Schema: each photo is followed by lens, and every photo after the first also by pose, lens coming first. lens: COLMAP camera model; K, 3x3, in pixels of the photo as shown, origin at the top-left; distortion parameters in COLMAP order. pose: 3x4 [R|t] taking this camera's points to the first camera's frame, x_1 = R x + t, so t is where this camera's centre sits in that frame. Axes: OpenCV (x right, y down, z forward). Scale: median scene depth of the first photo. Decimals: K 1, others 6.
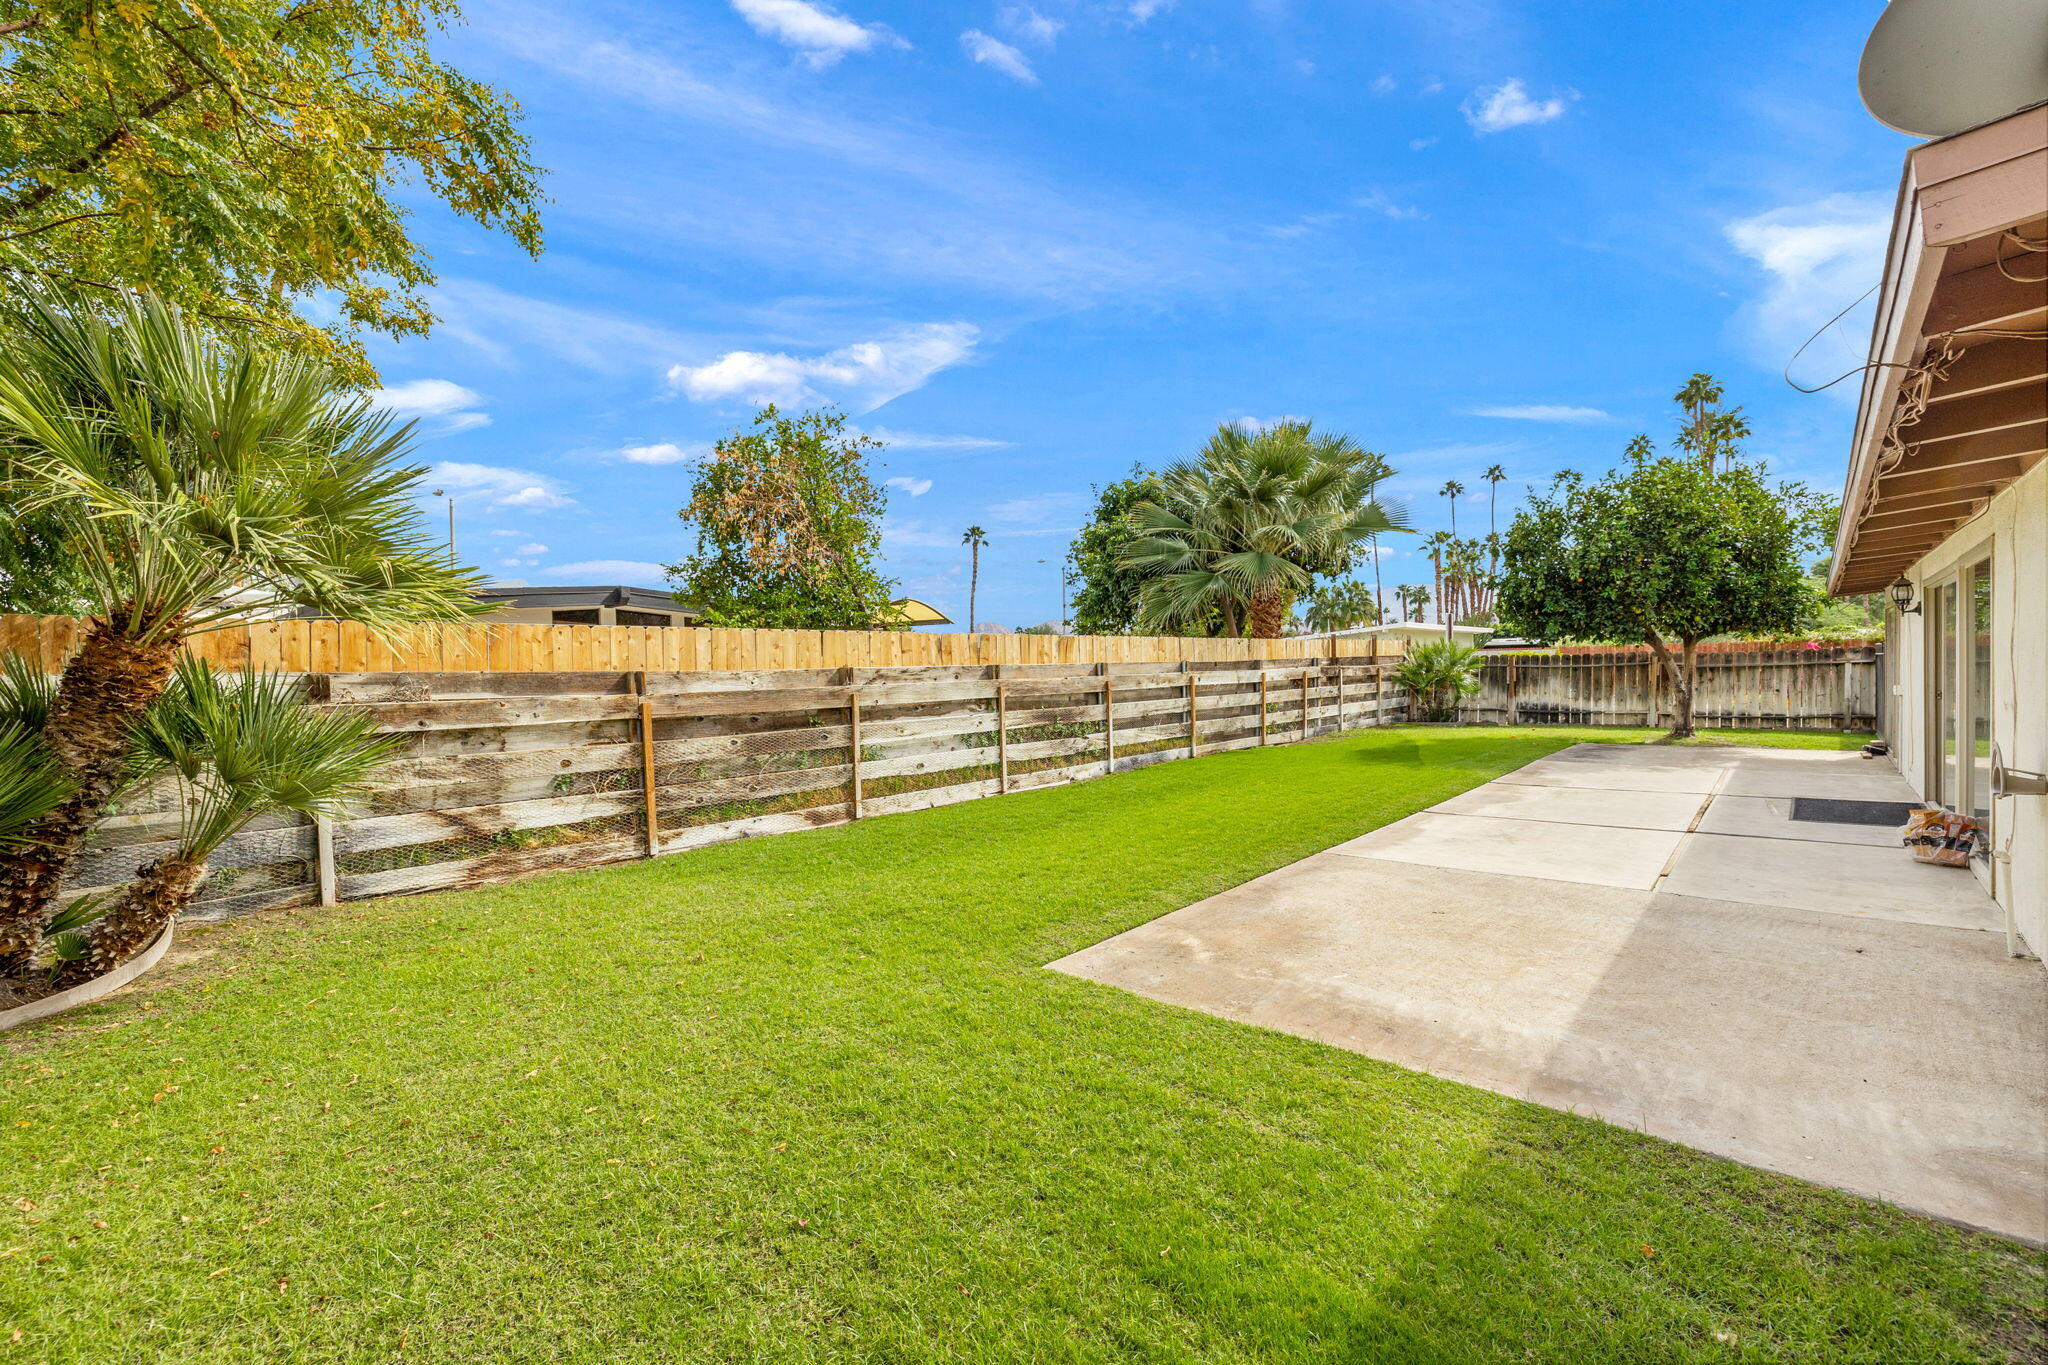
lens RADIAL K [[867.4, 0, 1021.1], [0, 867.4, 663.3], [0, 0, 1]] dist [0.001385, 0.001003]
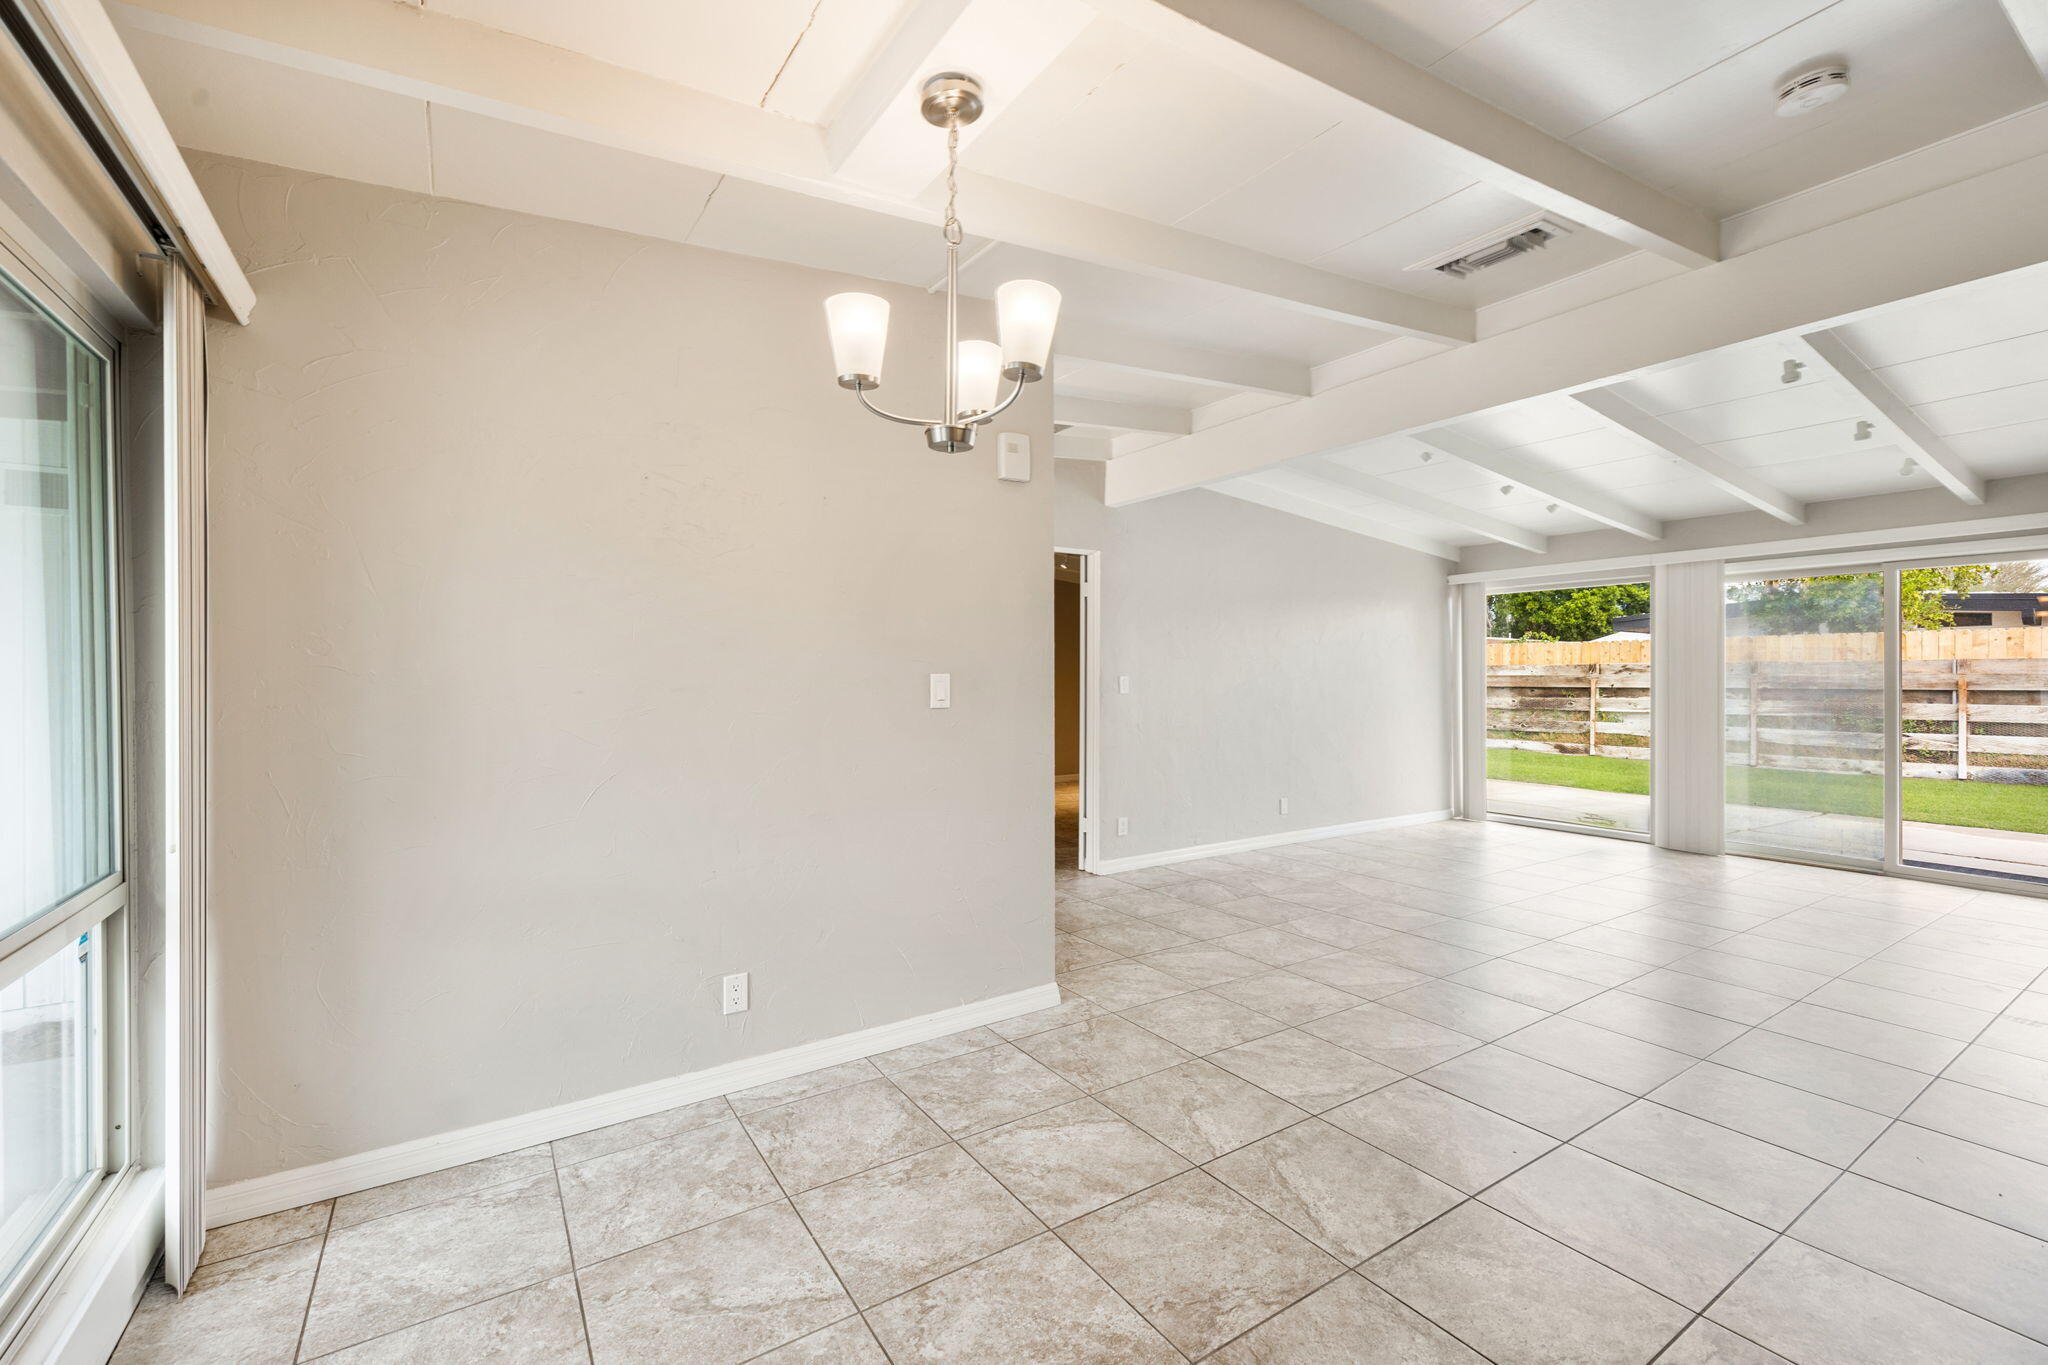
lens RADIAL K [[867.4, 0, 1023.6], [0, 867.4, 673.3], [0, 0, 1]] dist [0.001385, 0.001003]
pose [[-0.260217, 0.015844, -0.965420, 1.676219], [0.005936, 0.999873, 0.014809, -0.007198], [0.965532, -0.001877, -0.260278, 0.375357]]
